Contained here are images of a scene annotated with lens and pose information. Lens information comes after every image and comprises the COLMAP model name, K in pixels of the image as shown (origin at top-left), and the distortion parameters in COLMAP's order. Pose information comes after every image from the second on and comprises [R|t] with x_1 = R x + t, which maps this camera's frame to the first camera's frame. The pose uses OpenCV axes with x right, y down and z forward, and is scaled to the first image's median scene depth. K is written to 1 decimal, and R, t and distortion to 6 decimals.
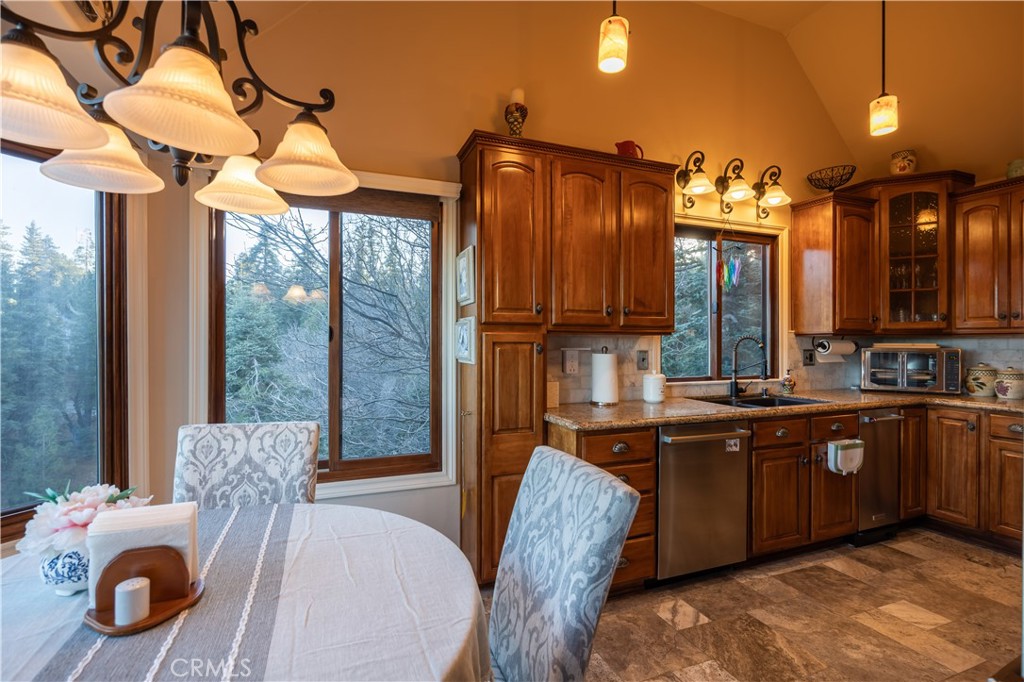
lens RADIAL K [[475.2, 0, 492.8], [0, 475.2, 343.7], [0, 0, 1]] dist [-0.005948, 0.000443]
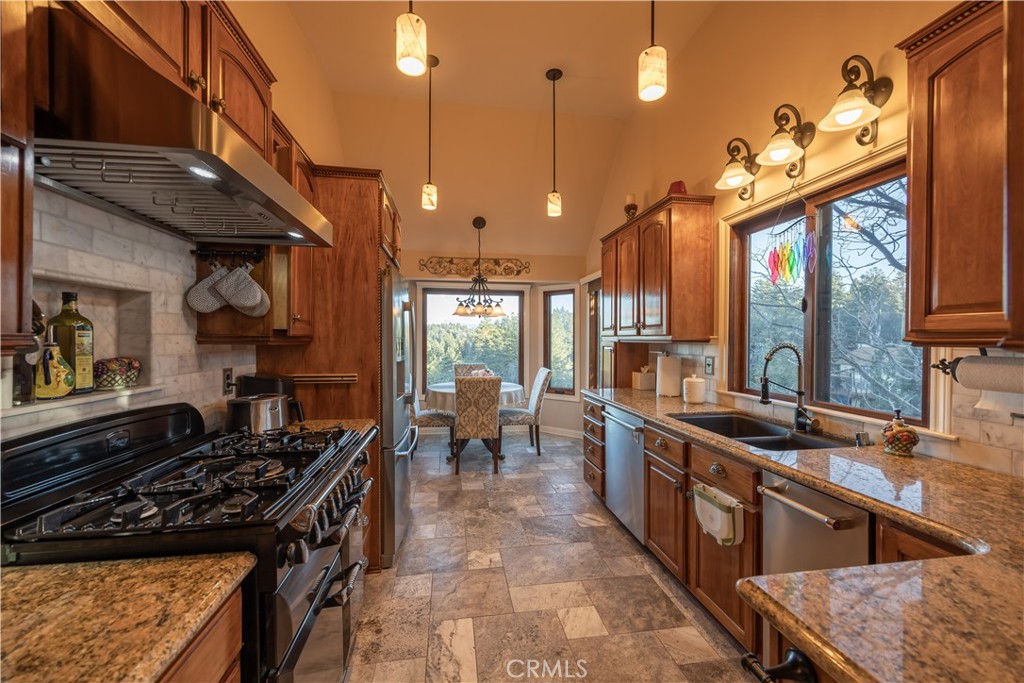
lens RADIAL K [[396.7, 0, 511.8], [0, 396.7, 342.7], [0, 0, 1]] dist [0.000864, 0.000000]
pose [[-0.208734, 0.006616, -0.977950, 1.198570], [-0.002889, 0.999969, 0.007382, -0.021545], [0.977968, 0.004367, -0.208708, 0.703555]]
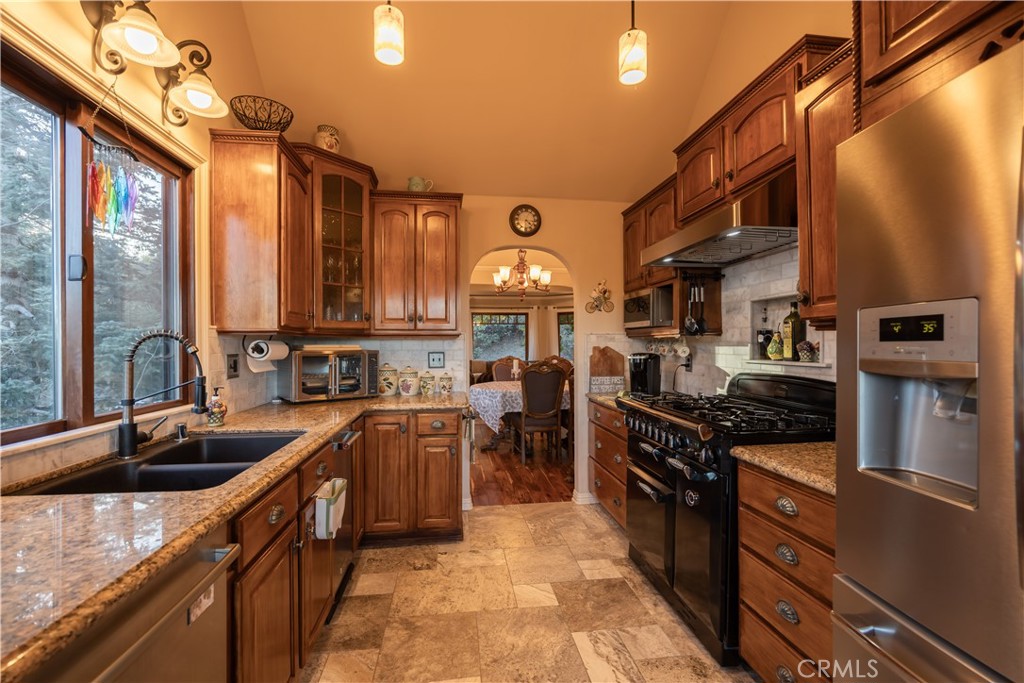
lens RADIAL K [[433.3, 0, 510.1], [0, 433.3, 345.3], [0, 0, 1]] dist [-0.007443, 0.000142]
pose [[0.222091, -0.003956, 0.975018, 0.162964], [0.006447, 0.999976, 0.002589, 0.000183], [-0.975005, 0.005711, 0.222111, 0.517108]]
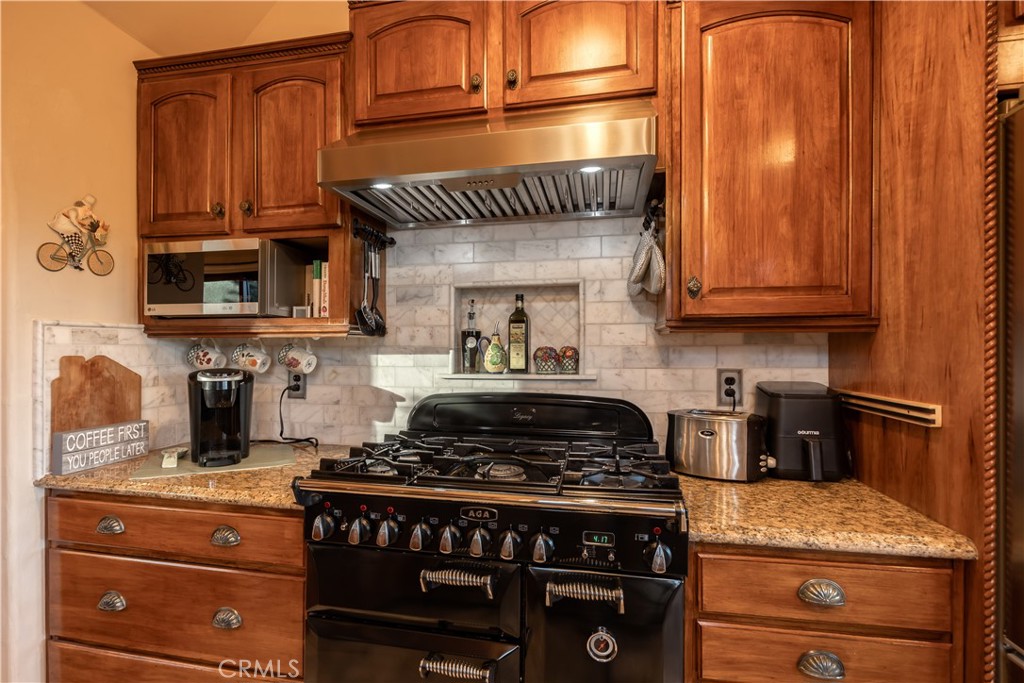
lens RADIAL K [[475.2, 0, 505.6], [0, 475.2, 348.7], [0, 0, 1]] dist [-0.005948, 0.000443]
pose [[-0.847810, 0.002232, 0.530295, 0.642639], [0.001933, 0.999998, -0.001117, 0.001042], [-0.530296, 0.000078, -0.847813, 0.717415]]
